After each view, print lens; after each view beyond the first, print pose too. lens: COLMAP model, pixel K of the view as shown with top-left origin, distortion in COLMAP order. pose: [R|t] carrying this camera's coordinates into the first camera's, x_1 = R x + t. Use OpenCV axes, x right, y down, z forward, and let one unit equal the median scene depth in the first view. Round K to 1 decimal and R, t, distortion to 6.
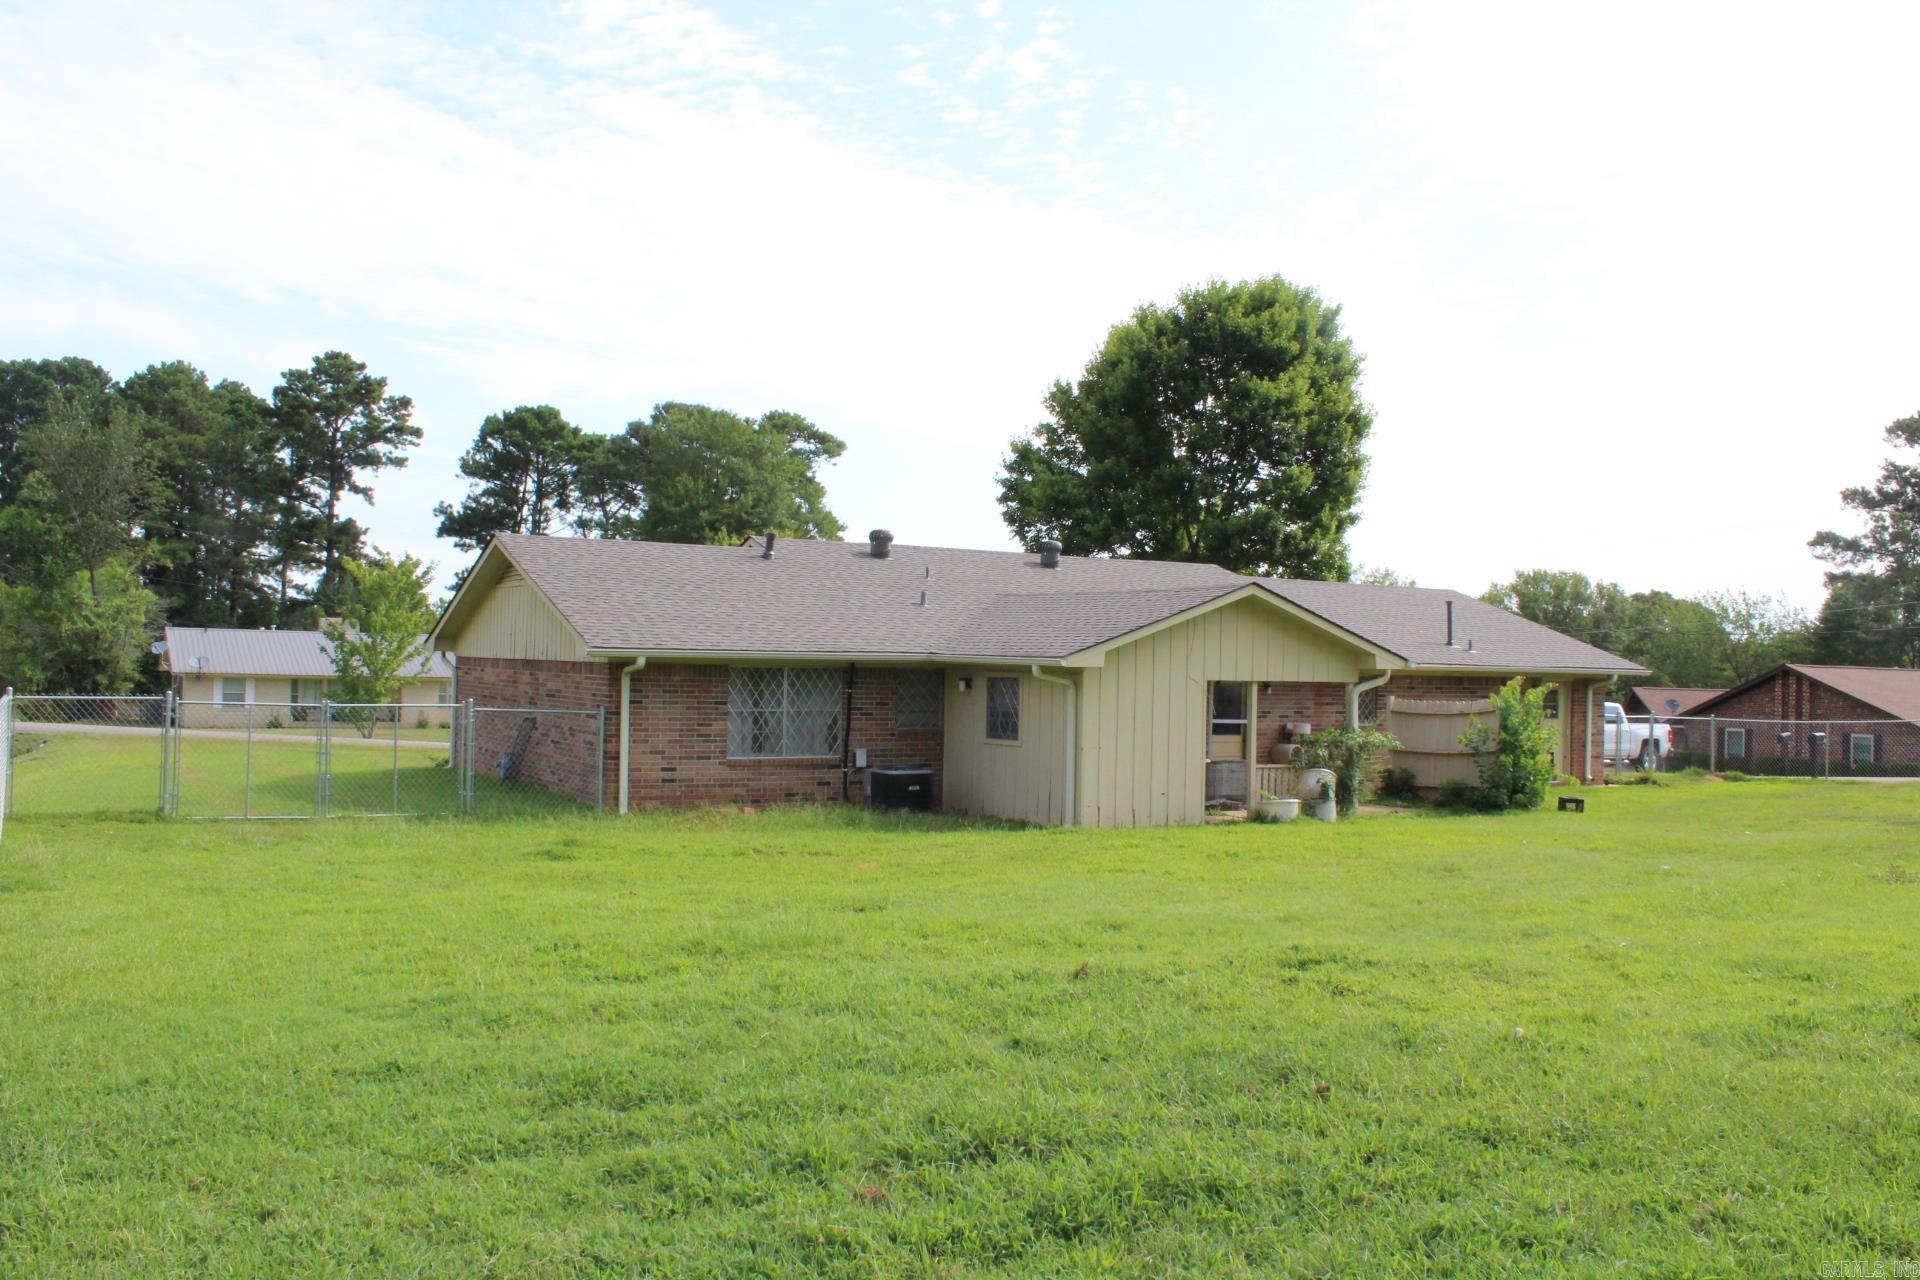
lens RADIAL K [[2230.2, 0, 960.0], [0, 2230.2, 640.0], [0, 0, 1]] dist [-0.181489, 0.010888]
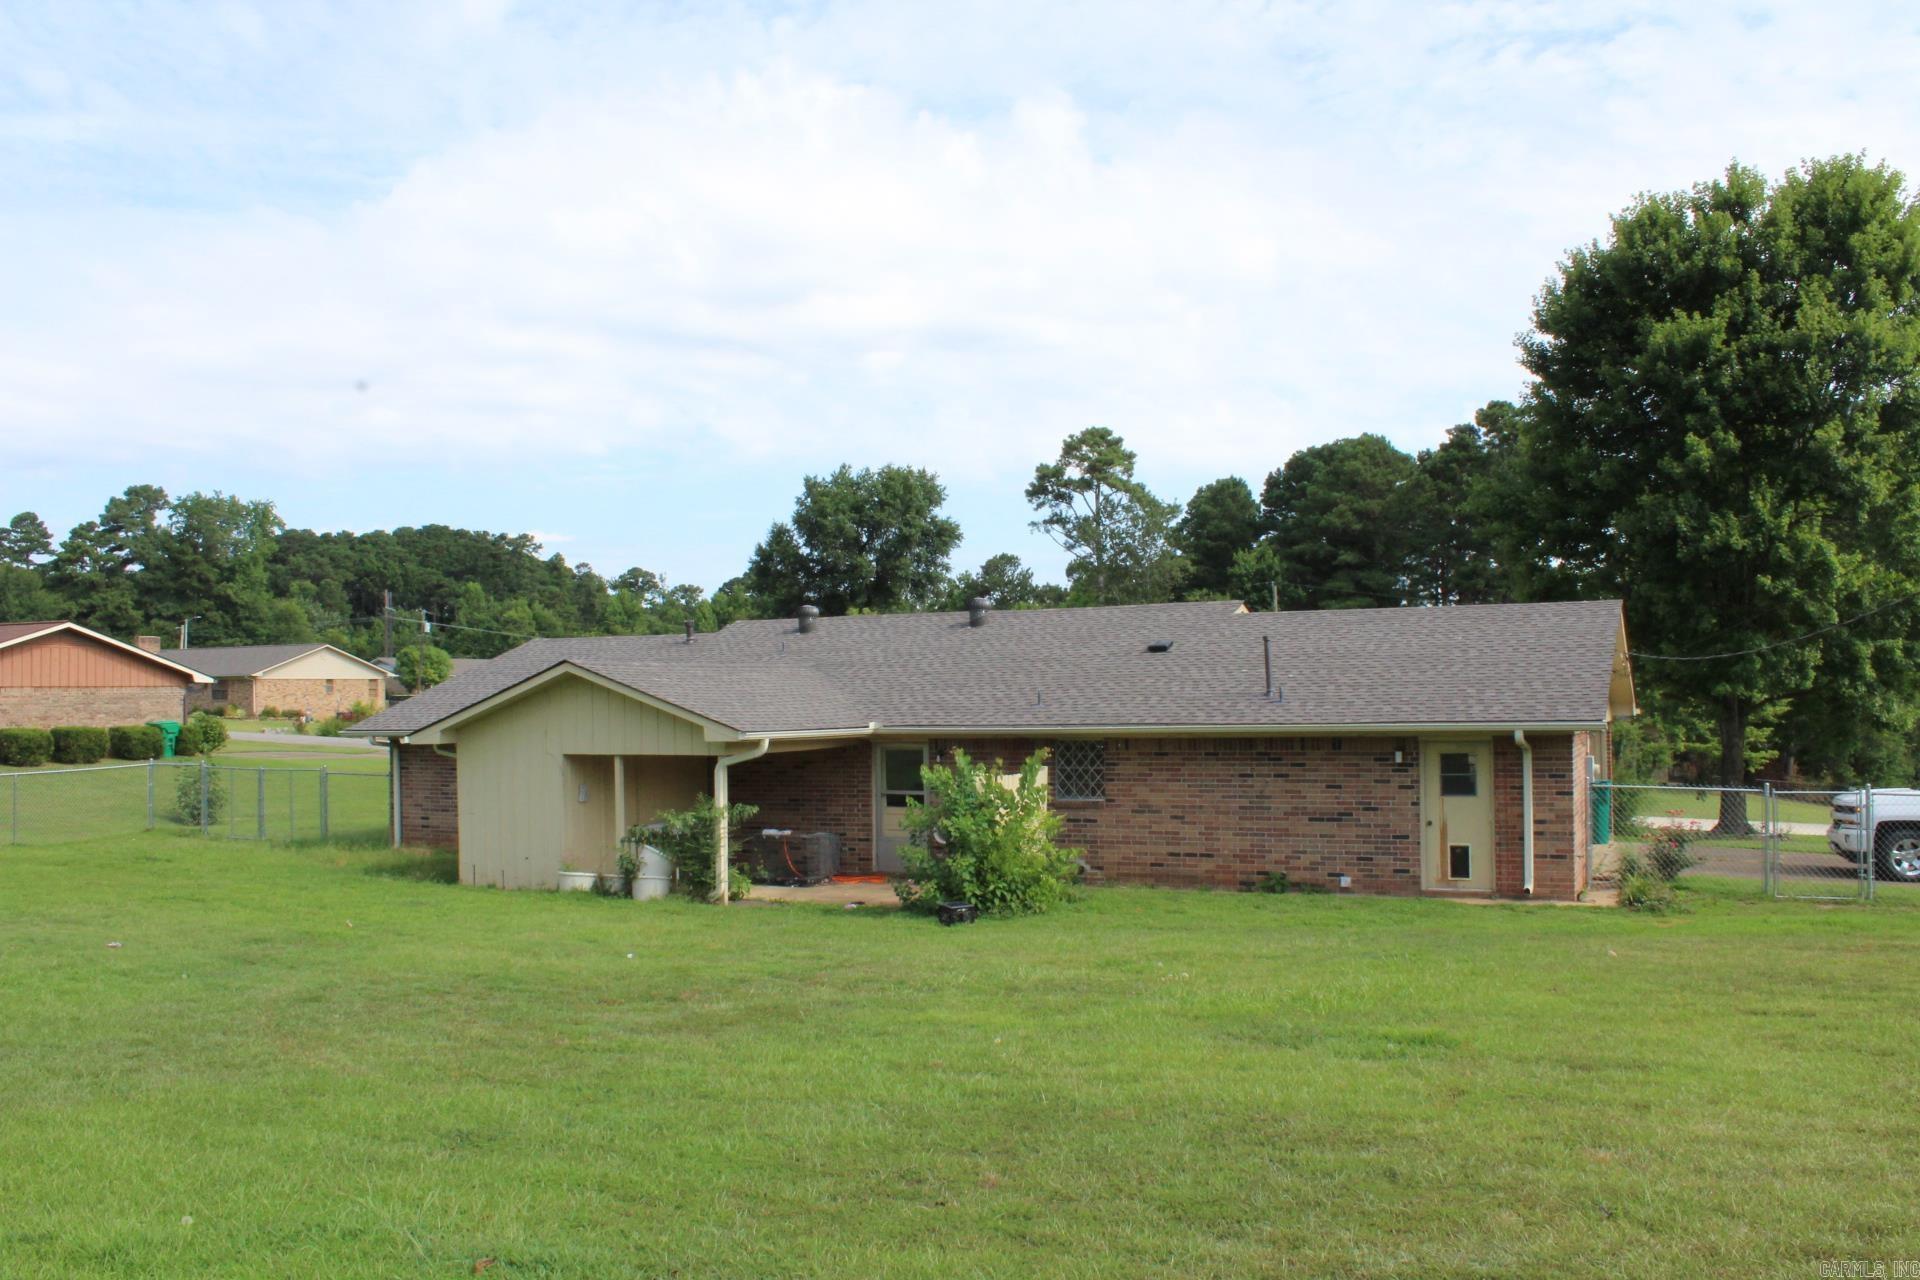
lens RADIAL K [[2230.2, 0, 960.0], [0, 2230.2, 640.0], [0, 0, 1]] dist [-0.181489, 0.010888]
pose [[0.282743, -0.038918, -0.958406, 1.051831], [0.035662, 0.998912, -0.030042, 0.002067], [0.958533, -0.025684, 0.283823, 0.796526]]
